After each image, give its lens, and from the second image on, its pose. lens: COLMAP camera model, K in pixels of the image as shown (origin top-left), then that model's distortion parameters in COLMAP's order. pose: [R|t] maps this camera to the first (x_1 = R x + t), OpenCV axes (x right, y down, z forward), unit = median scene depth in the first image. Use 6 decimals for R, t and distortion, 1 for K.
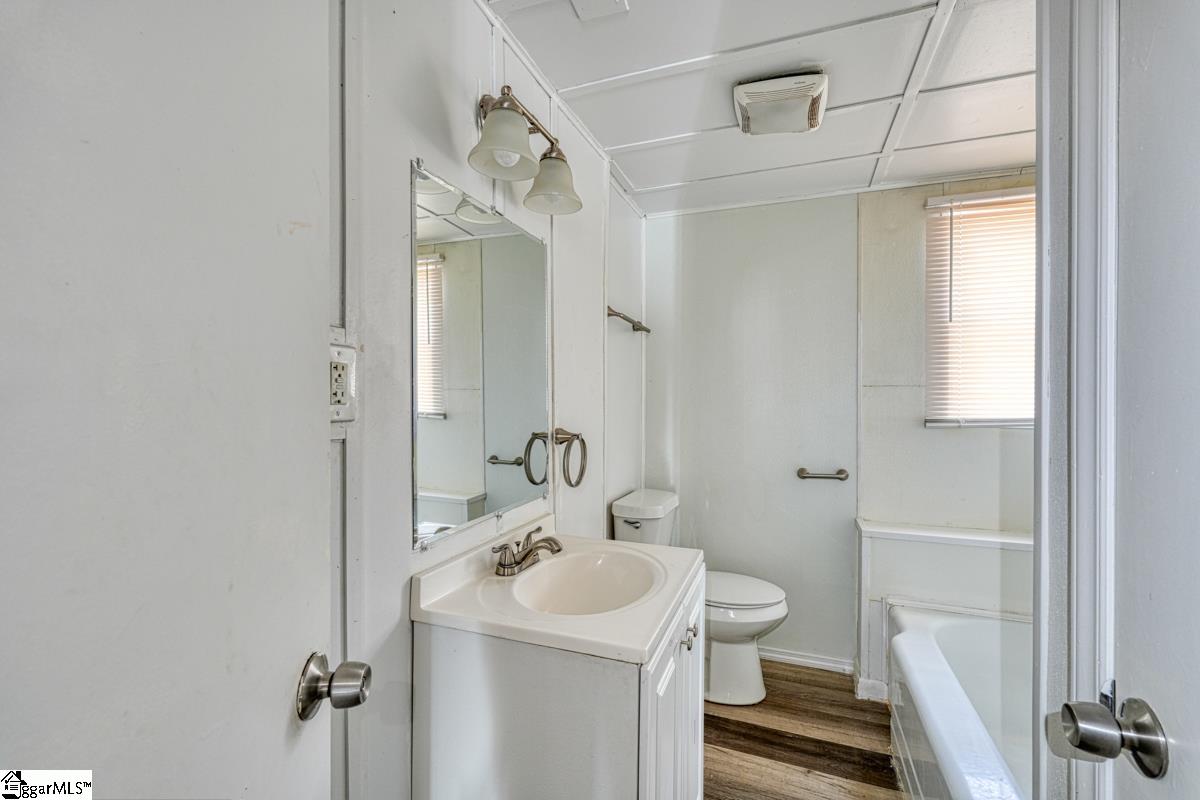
lens RADIAL K [[528.1, 0, 597.6], [0, 528.1, 397.0], [0, 0, 1]] dist [0.003764, -0.000052]
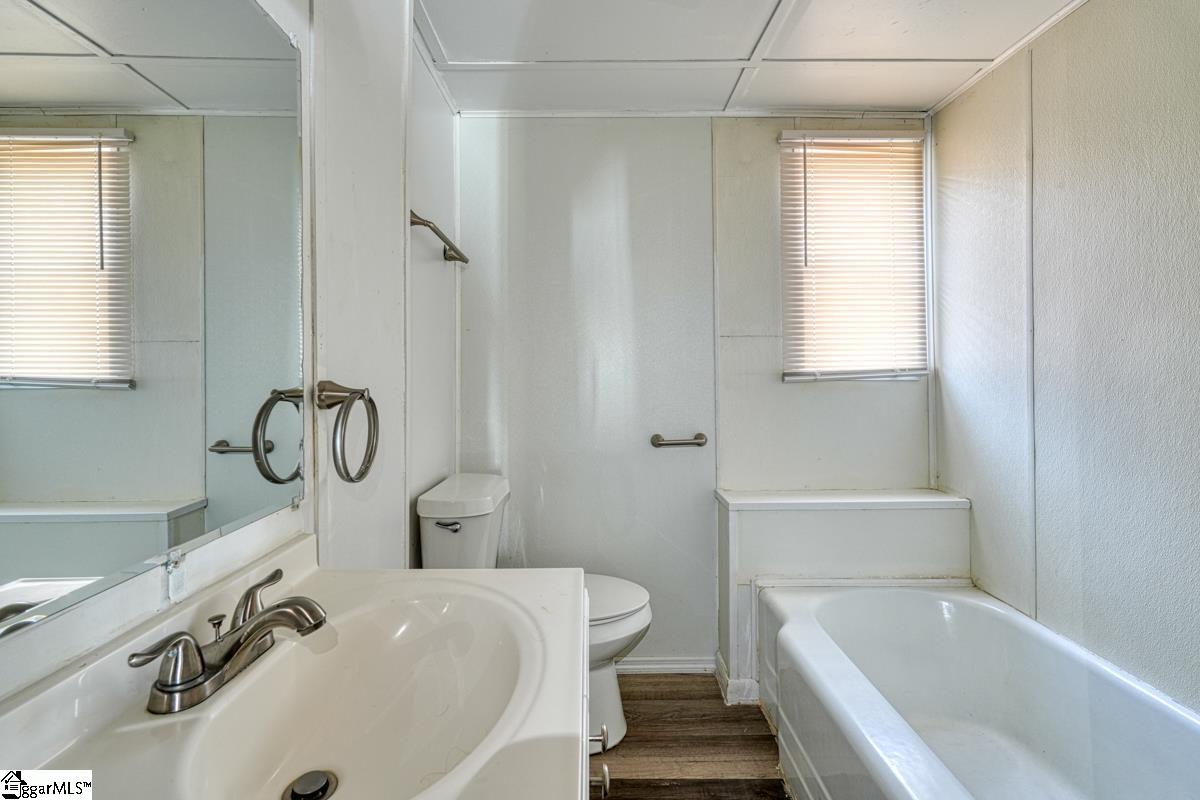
lens RADIAL K [[528.1, 0, 600.0], [0, 528.1, 366.2], [0, 0, 1]] dist [0.003764, -0.000052]
pose [[0.926511, -0.001001, 0.376266, -0.010598], [0.007317, 0.999855, -0.015357, 0.042271], [-0.376197, 0.016982, 0.926384, 0.281482]]
